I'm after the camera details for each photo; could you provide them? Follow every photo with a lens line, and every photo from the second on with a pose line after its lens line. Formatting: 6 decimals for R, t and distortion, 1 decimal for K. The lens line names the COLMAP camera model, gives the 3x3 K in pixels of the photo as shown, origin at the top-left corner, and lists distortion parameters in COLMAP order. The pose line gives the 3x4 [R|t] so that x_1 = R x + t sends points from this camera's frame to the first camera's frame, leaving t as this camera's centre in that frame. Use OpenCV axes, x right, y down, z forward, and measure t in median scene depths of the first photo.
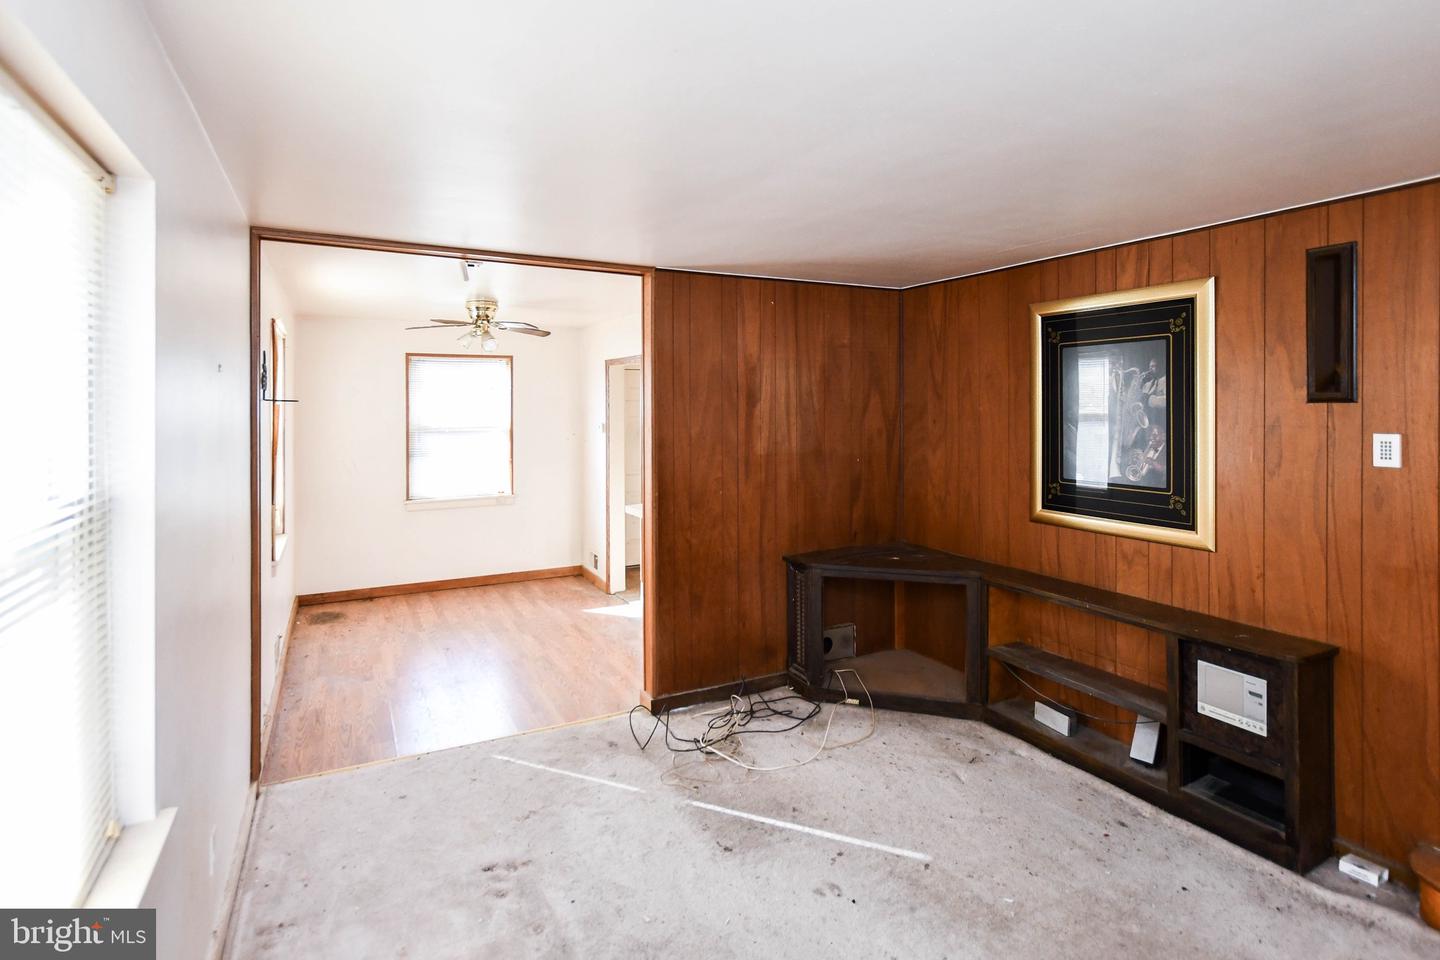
lens RADIAL K [[710.8, 0, 717.3], [0, 710.8, 402.0], [0, 0, 1]] dist [0.002745, -0.000572]
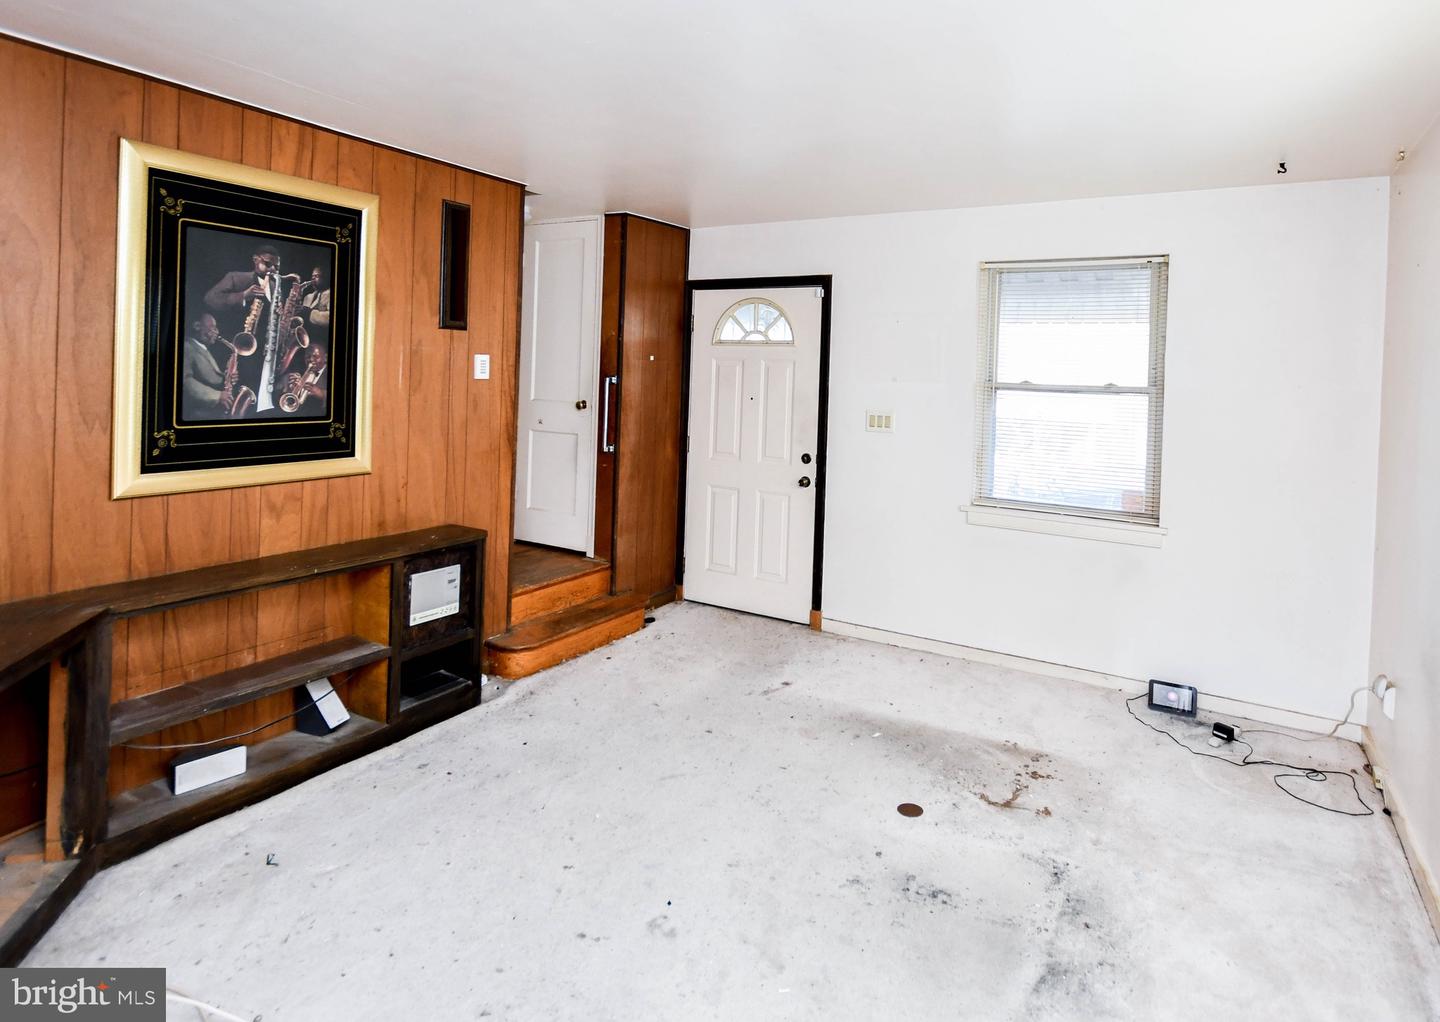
lens RADIAL K [[801.1, 0, 726.7], [0, 801.1, 384.7], [0, 0, 1]] dist [0.000511, 0.000169]
pose [[-0.508482, -0.023386, 0.860755, -0.444406], [-0.030689, 0.999488, 0.009026, 0.053170], [-0.860526, -0.021826, -0.508939, 0.990592]]
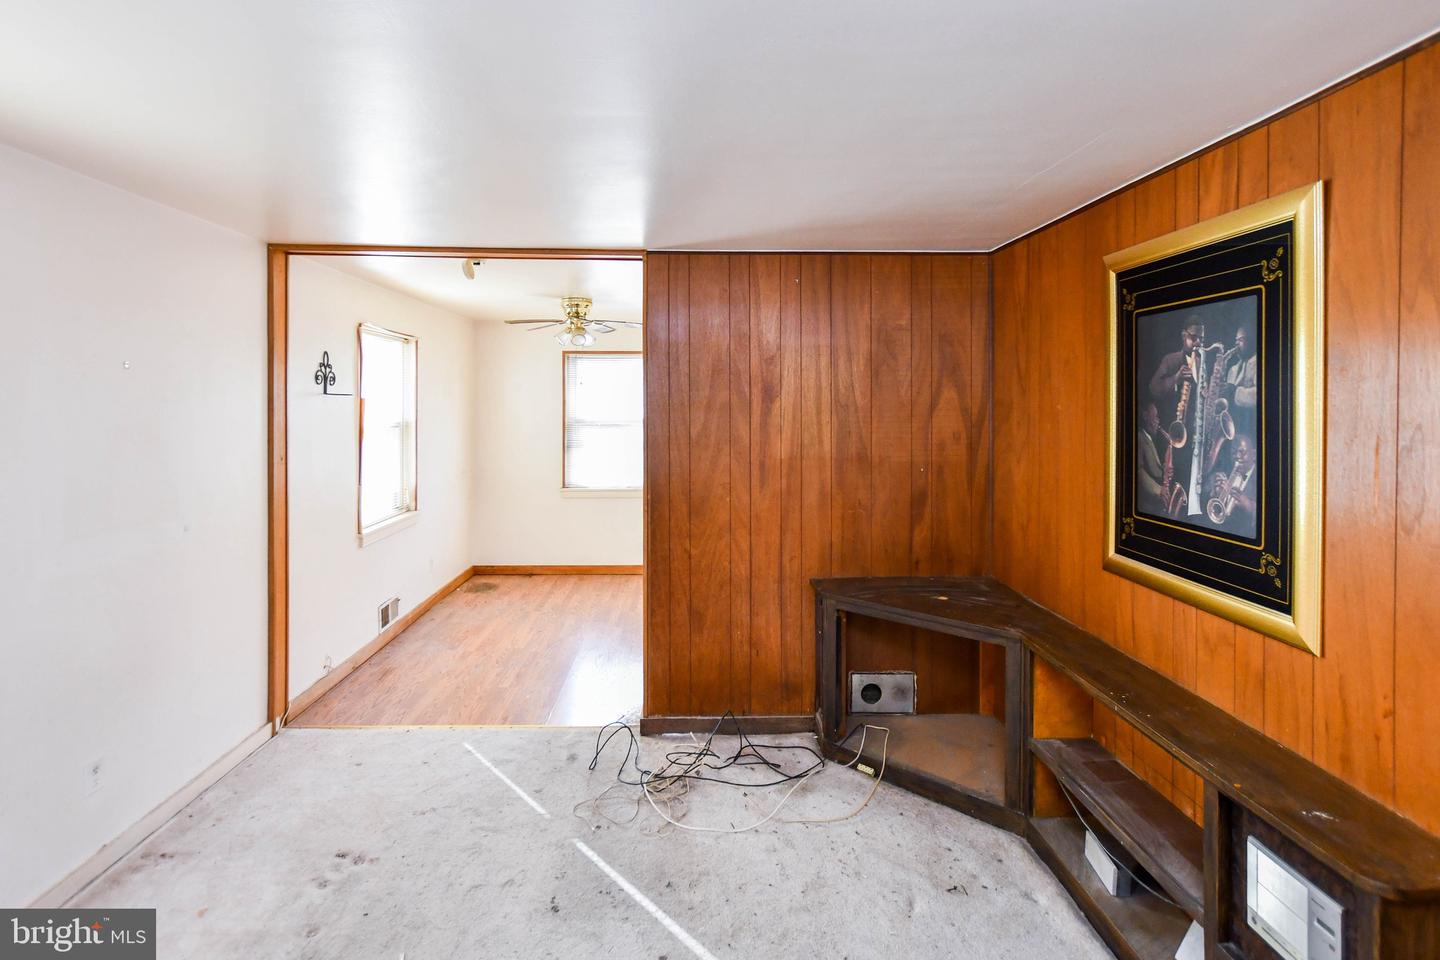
lens RADIAL K [[710.8, 0, 717.3], [0, 710.8, 402.0], [0, 0, 1]] dist [0.002745, -0.000572]
pose [[0.903248, 0.005552, -0.429082, 0.435961], [-0.003315, 0.999977, 0.005962, 0.001423], [0.429106, -0.003963, 0.903246, 0.231392]]
